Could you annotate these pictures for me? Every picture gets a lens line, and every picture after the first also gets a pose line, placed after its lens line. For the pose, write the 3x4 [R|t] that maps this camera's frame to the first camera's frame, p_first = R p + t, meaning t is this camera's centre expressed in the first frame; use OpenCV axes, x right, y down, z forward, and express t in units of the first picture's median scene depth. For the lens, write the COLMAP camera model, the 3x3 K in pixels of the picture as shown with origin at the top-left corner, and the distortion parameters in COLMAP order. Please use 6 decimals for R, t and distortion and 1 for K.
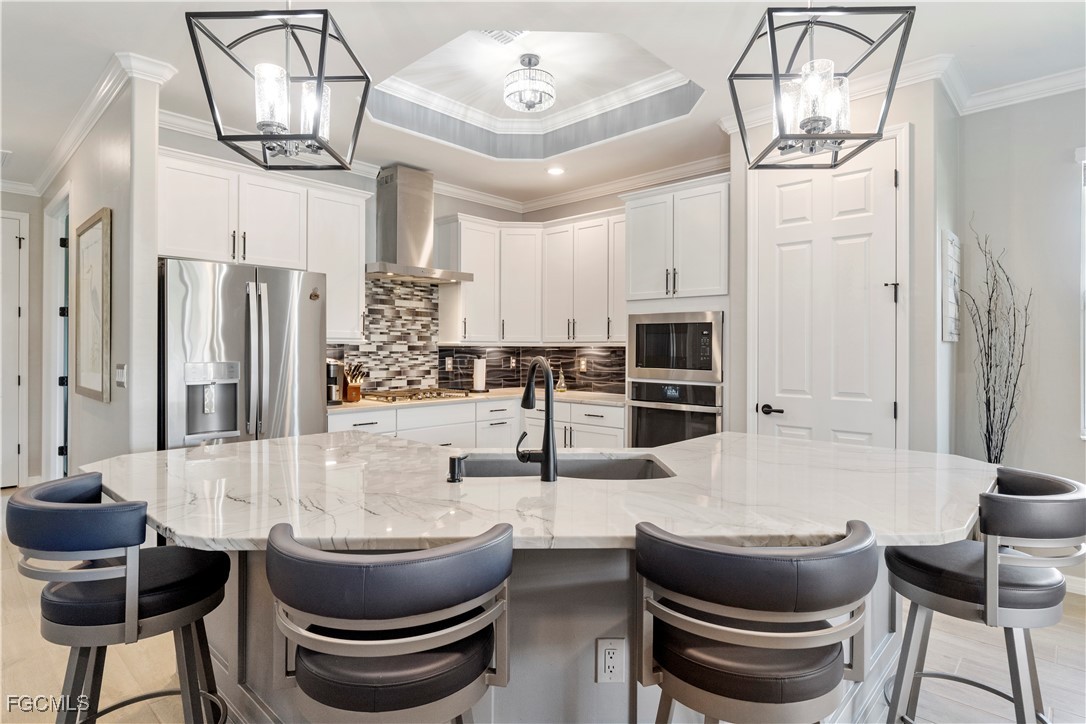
lens RADIAL K [[574.6, 0, 544.5], [0, 574.6, 347.2], [0, 0, 1]] dist [0.002589, 0.000344]
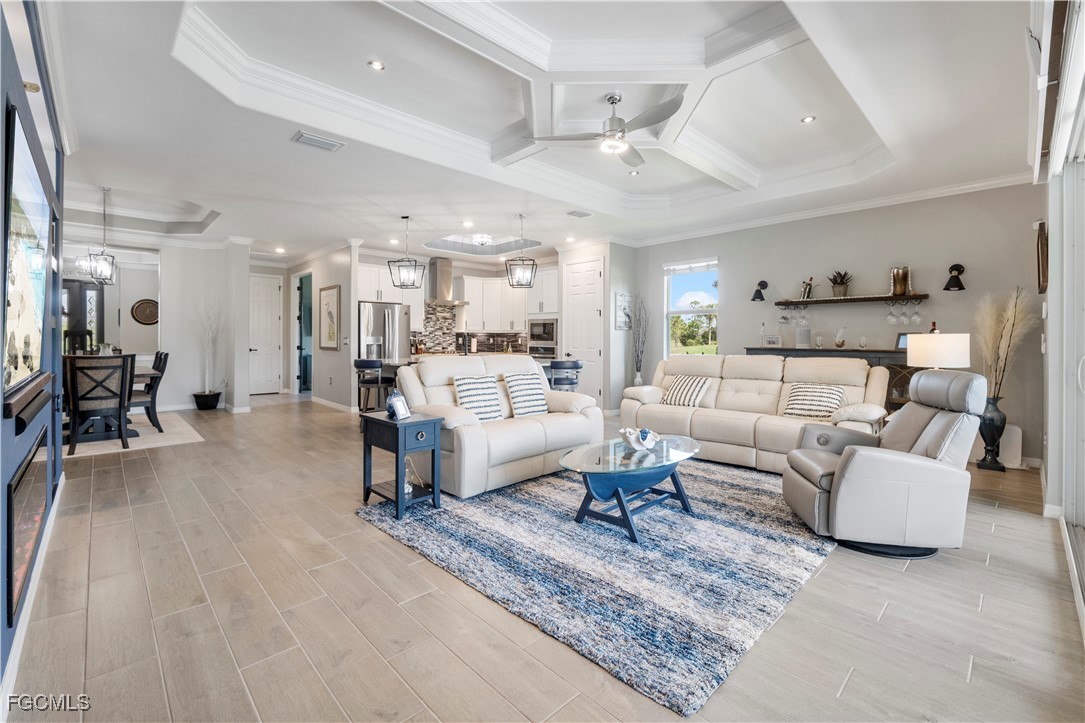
lens RADIAL K [[460.9, 0, 539.3], [0, 460.9, 351.1], [0, 0, 1]] dist [-0.008390, 0.000089]
pose [[0.998341, 0.003289, -0.057478, 0.272254], [-0.001738, 0.999634, 0.027013, 0.023018], [0.057546, -0.026868, 0.997981, -0.876515]]
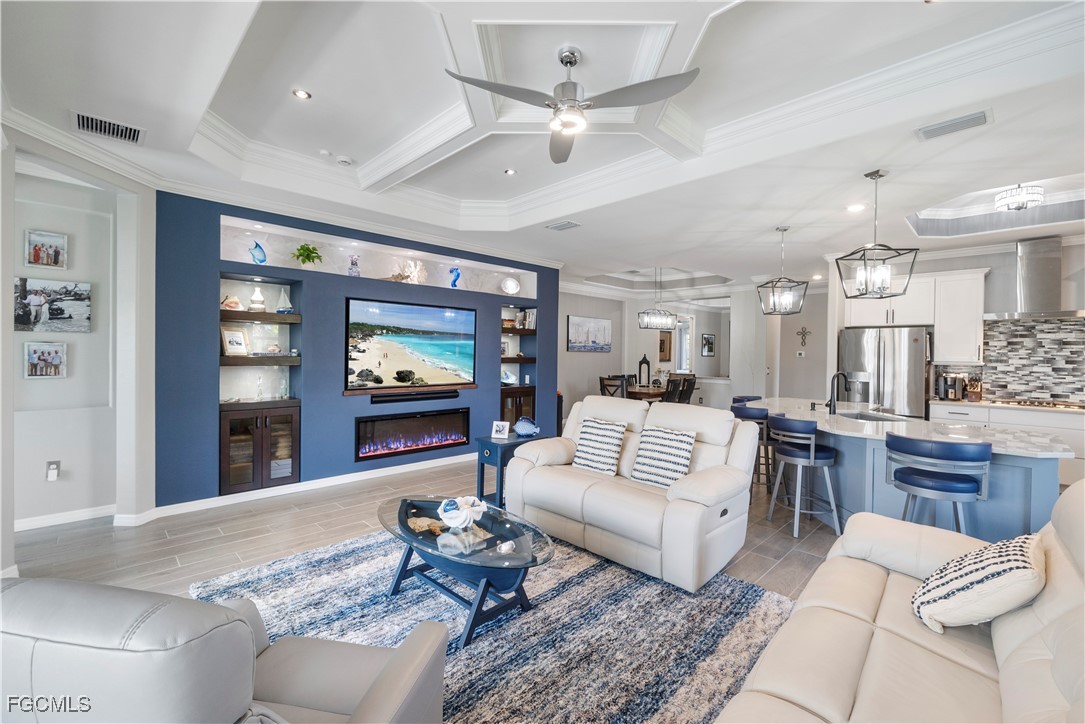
lens RADIAL K [[460.9, 0, 539.3], [0, 460.9, 351.6], [0, 0, 1]] dist [-0.008390, 0.000089]
pose [[-0.041815, -0.003403, -0.999120, 0.876045], [-0.014747, 0.999887, -0.002788, -0.019660], [0.999017, 0.014618, -0.041861, -0.137821]]
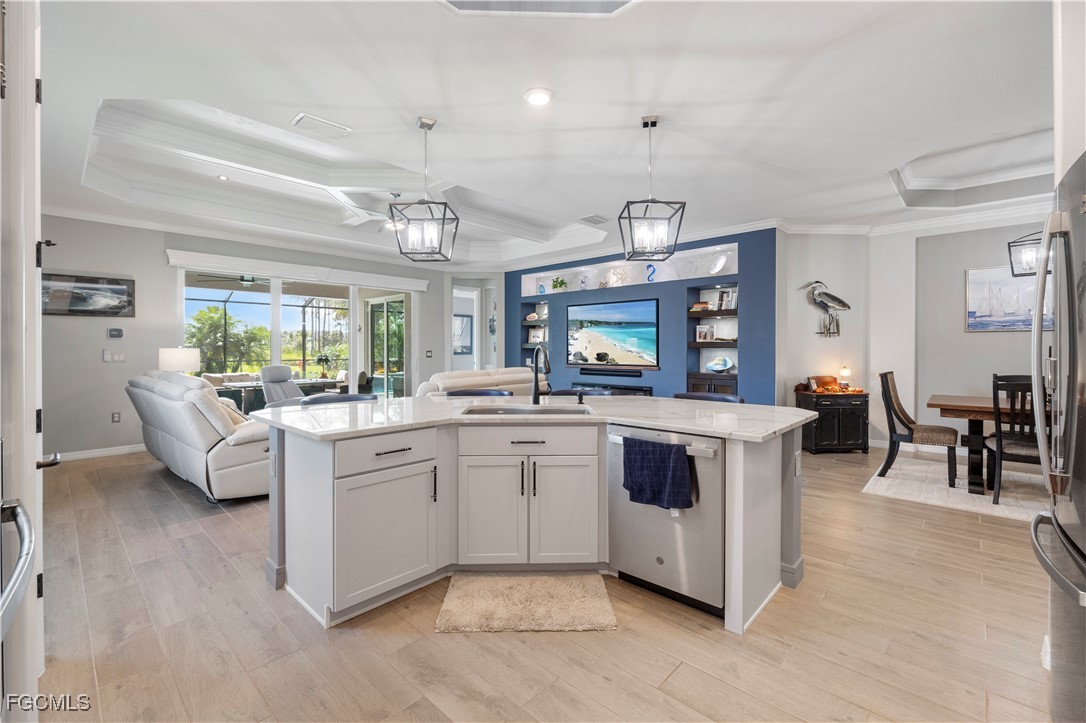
lens RADIAL K [[461.3, 0, 539.8], [0, 461.3, 351.1], [0, 0, 1]] dist [-0.008390, 0.000089]
pose [[-0.999994, -0.001020, -0.003422, -0.001349], [-0.001041, 0.999979, 0.006406, 0.012258], [0.003415, 0.006410, -0.999974, 0.988692]]
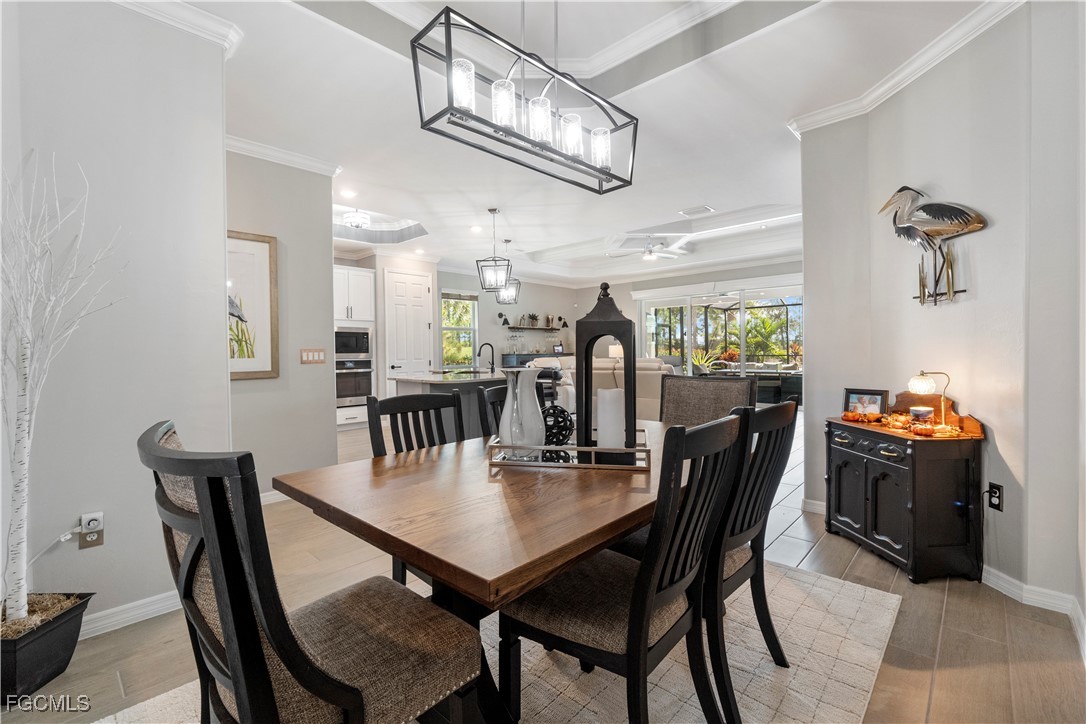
lens RADIAL K [[471.8, 0, 543.0], [0, 471.8, 362.0], [0, 0, 1]] dist [-0.000278, -0.000015]
pose [[-0.008961, -0.026781, 0.999601, -1.277484], [0.013423, 0.999548, 0.026900, 0.027001], [-0.999870, 0.013658, -0.008598, 0.250601]]
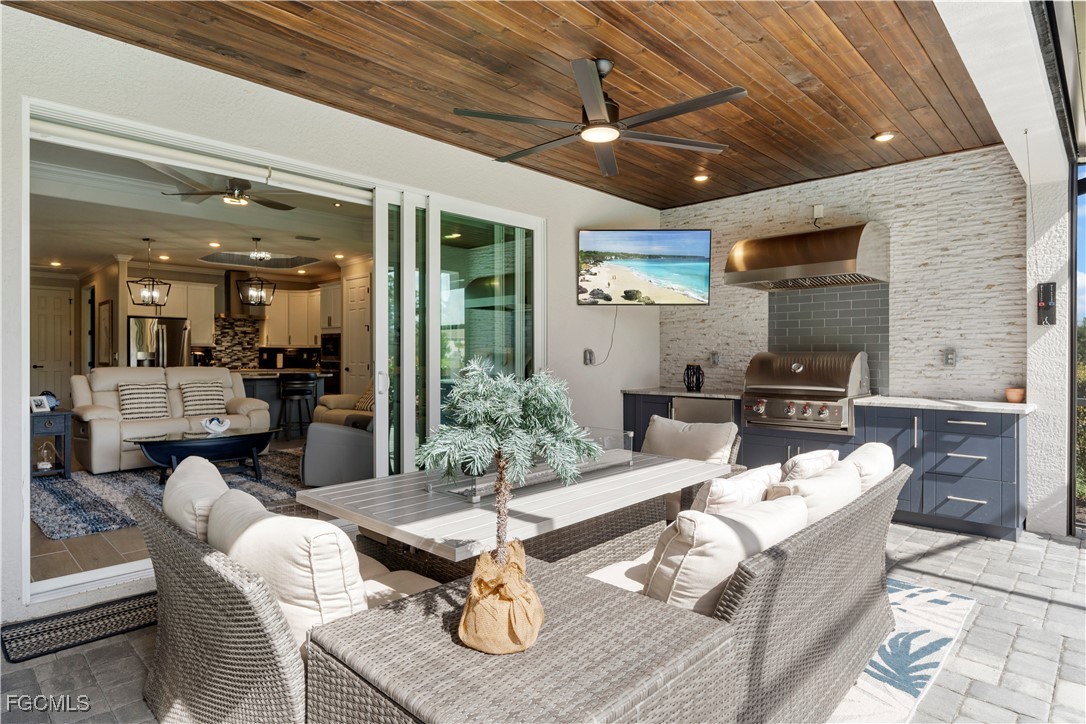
lens RADIAL K [[592.4, 0, 544.6], [0, 592.4, 356.8], [0, 0, 1]] dist [-0.000910, -0.000798]
pose [[0.999951, -0.003045, -0.009471, 0.991746], [0.003074, 0.999991, 0.003043, 0.031308], [0.009462, -0.003072, 0.999951, -1.339259]]
